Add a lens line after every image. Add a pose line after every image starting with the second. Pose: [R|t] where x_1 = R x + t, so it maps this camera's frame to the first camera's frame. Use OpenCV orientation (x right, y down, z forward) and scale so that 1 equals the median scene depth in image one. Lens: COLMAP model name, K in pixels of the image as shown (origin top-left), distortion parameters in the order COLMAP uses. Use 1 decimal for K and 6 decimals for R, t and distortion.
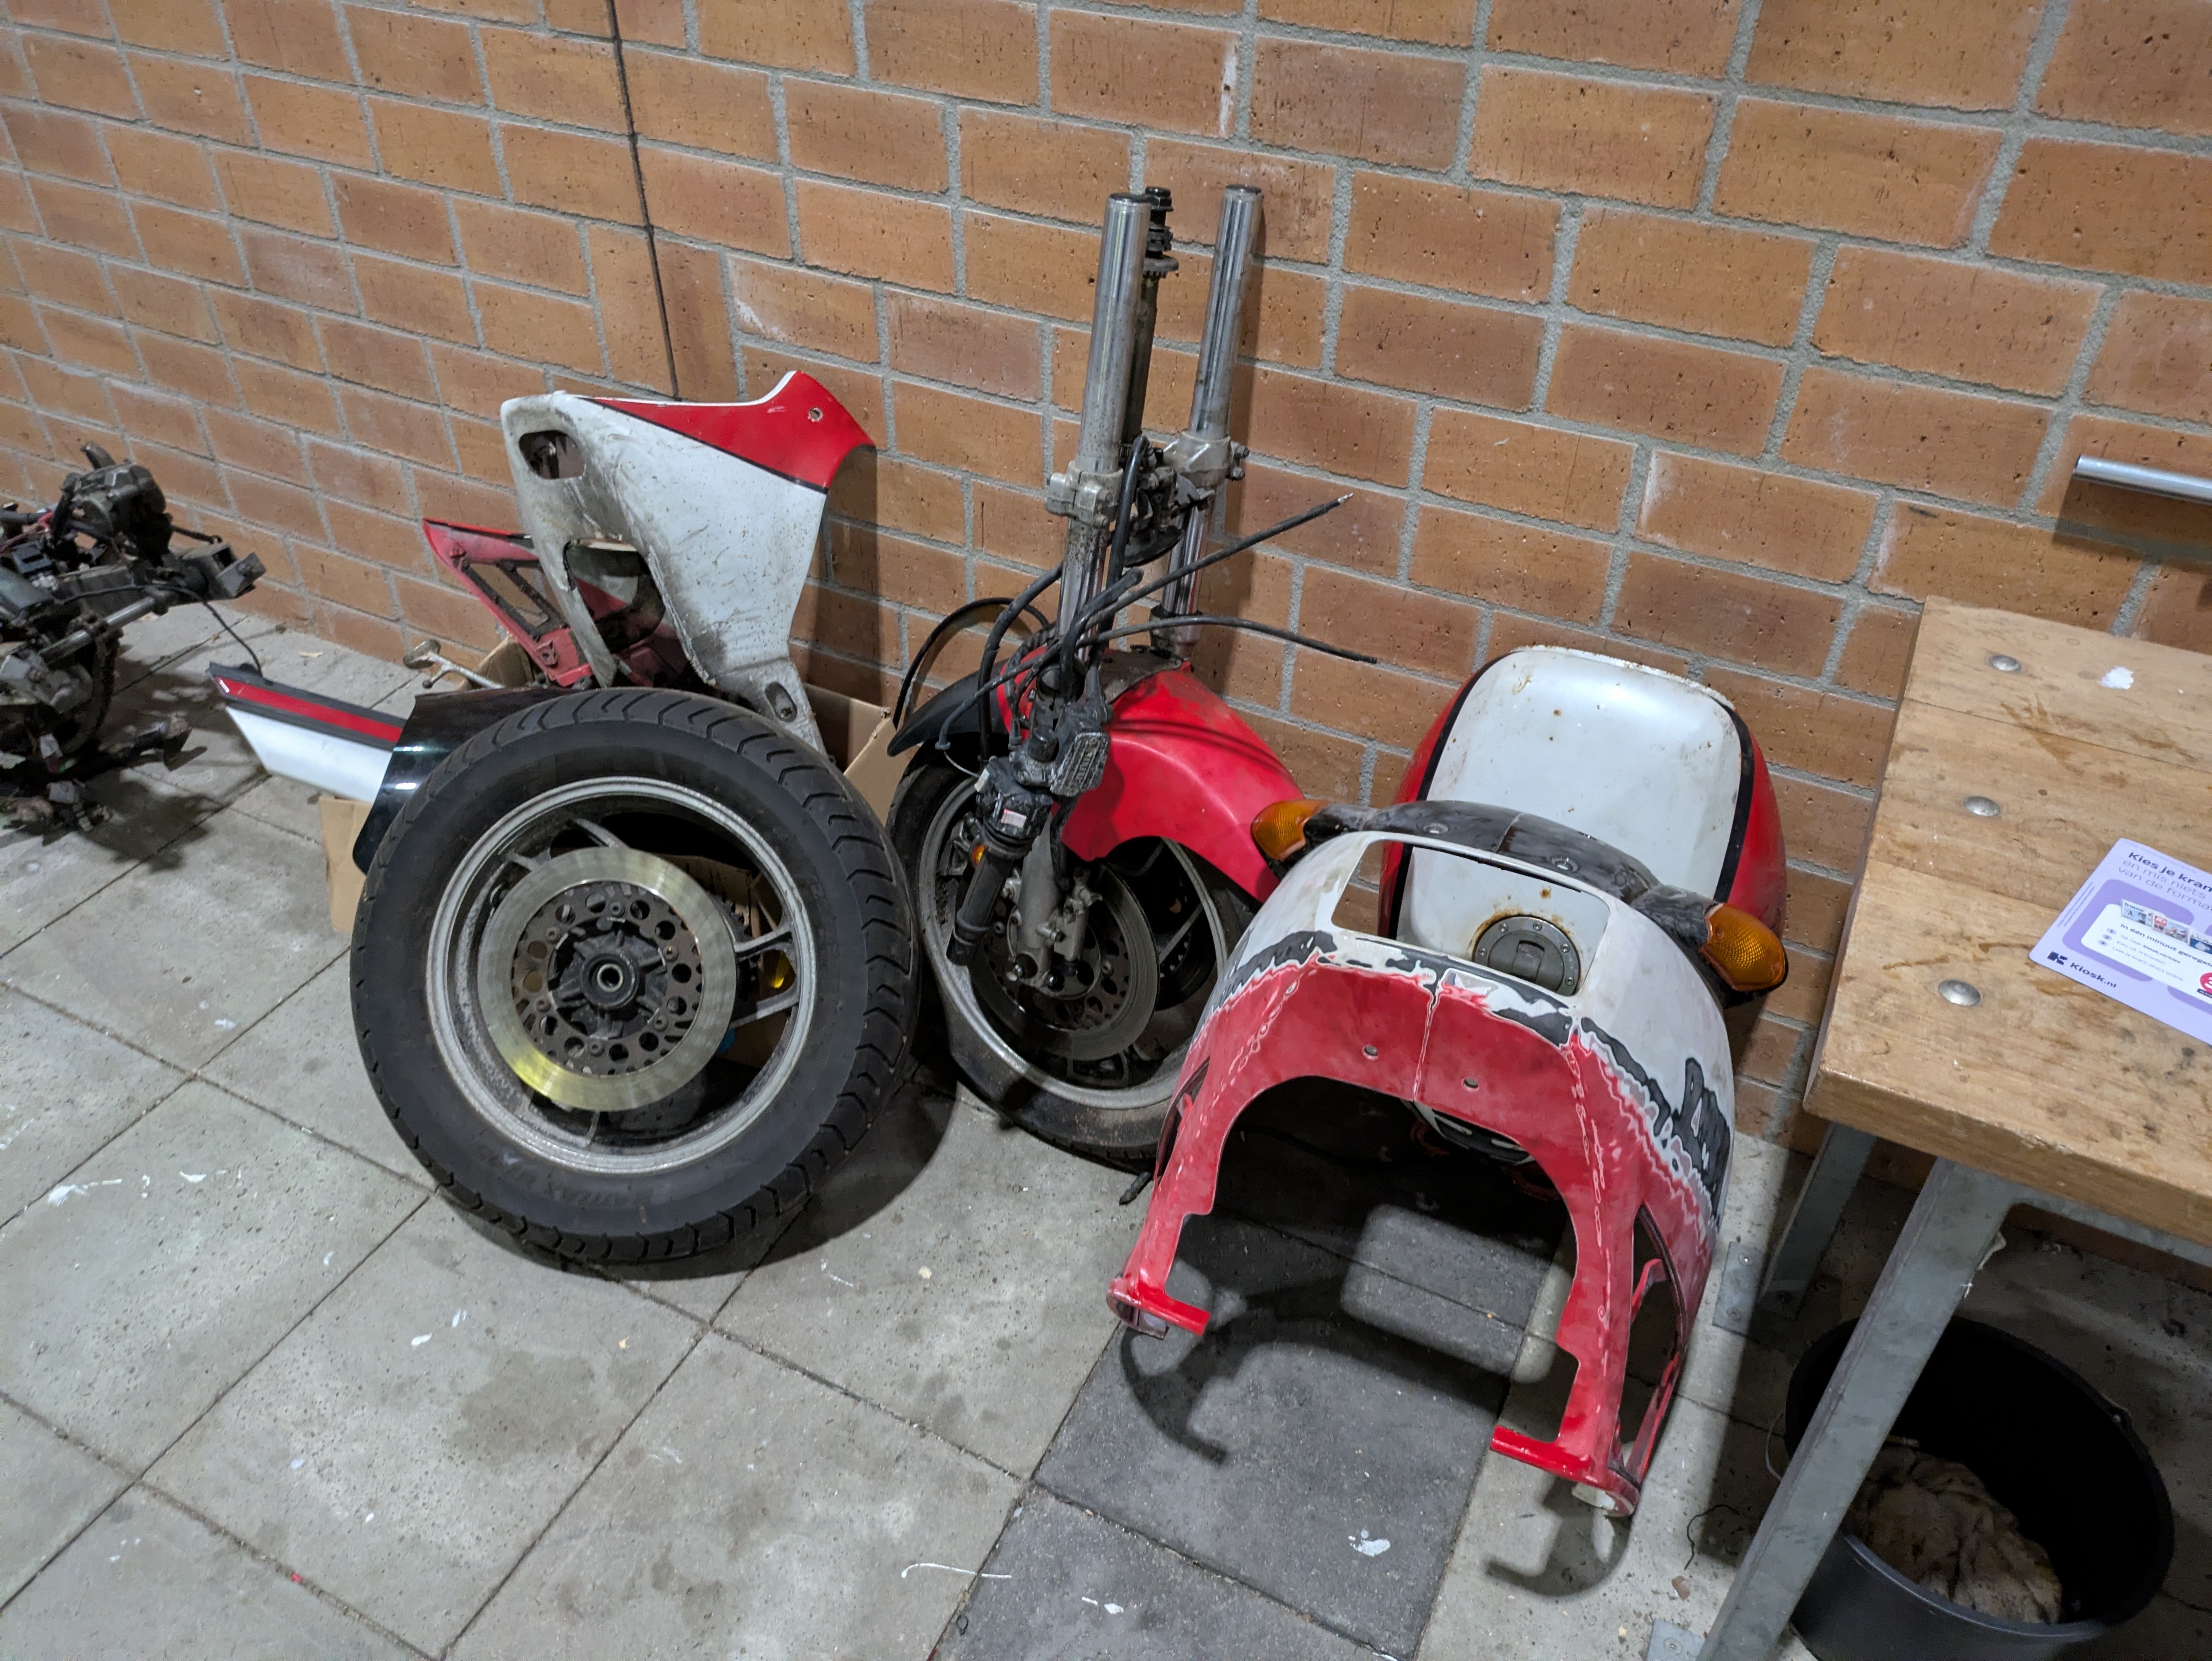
lens RADIAL K [[1665.1, 0, 1106.0], [0, 1665.1, 830.5], [0, 0, 1]] dist [0.061173, -0.051714]
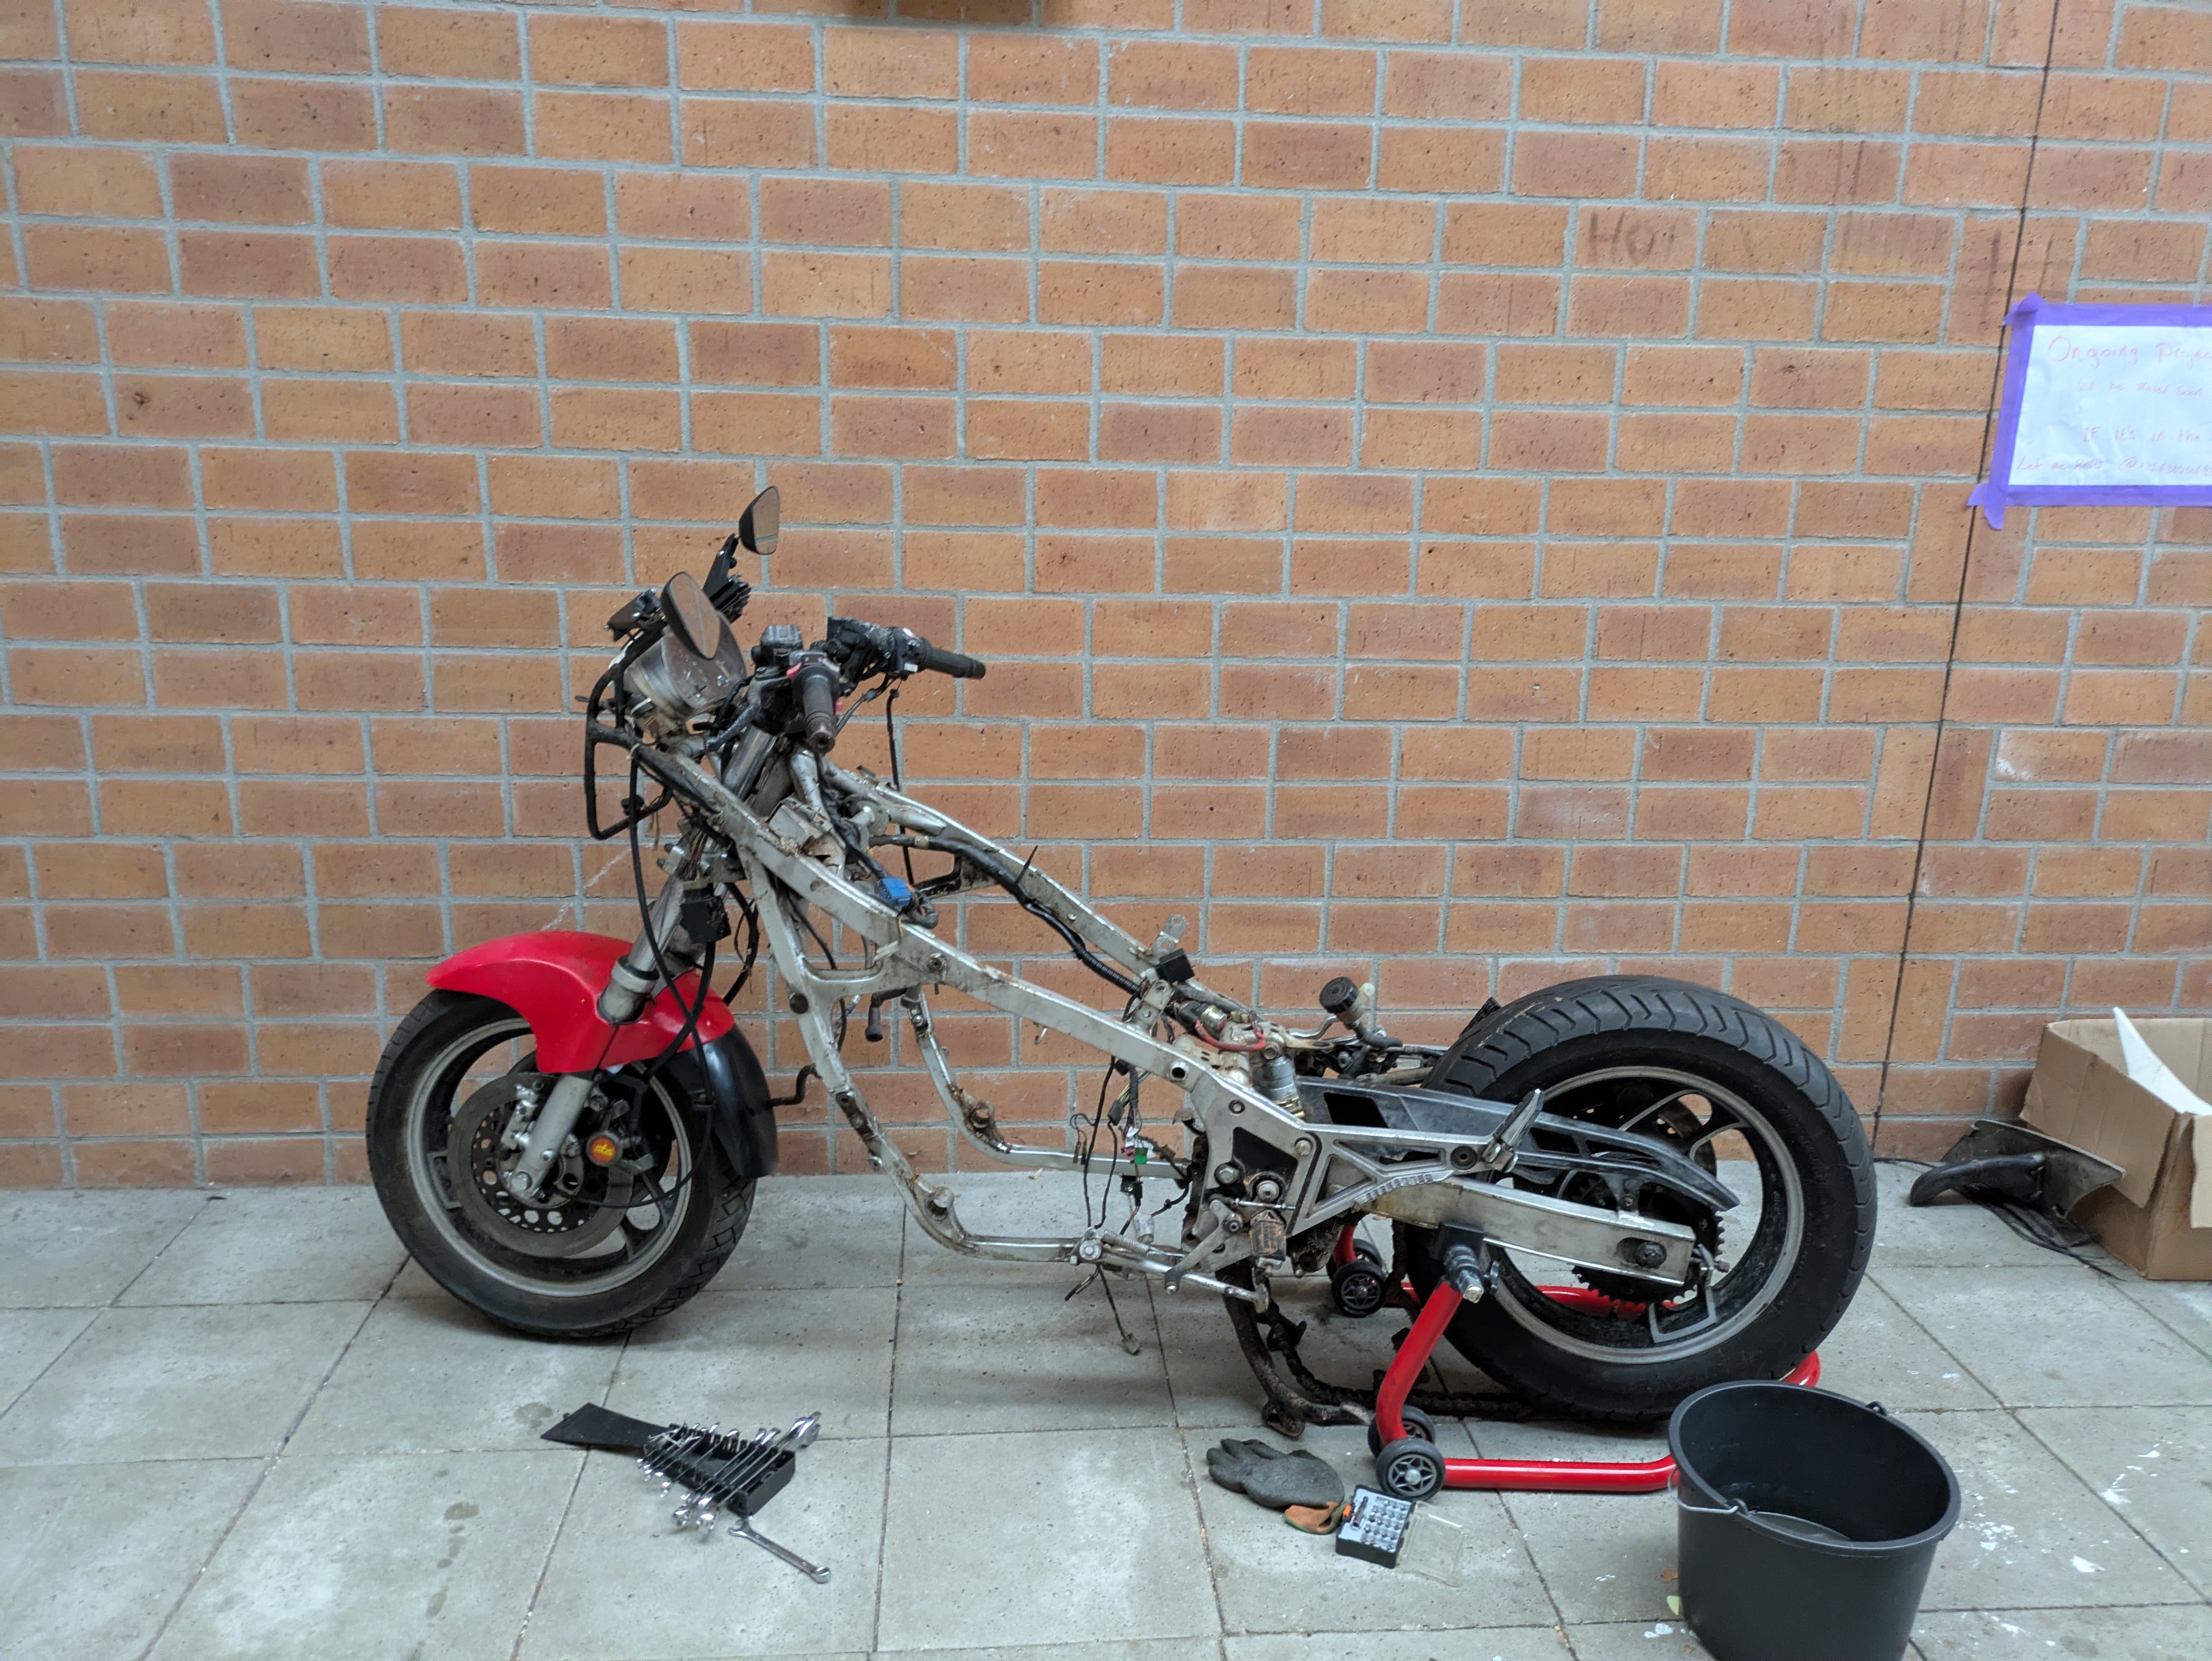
lens RADIAL K [[1665.1, 0, 1106.0], [0, 1665.1, 830.5], [0, 0, 1]] dist [0.061173, -0.051714]
pose [[0.848316, -0.109773, 0.517987, -1.735063], [0.317233, 0.888627, -0.331218, -0.017769], [-0.423939, 0.445300, 0.788660, 0.197600]]
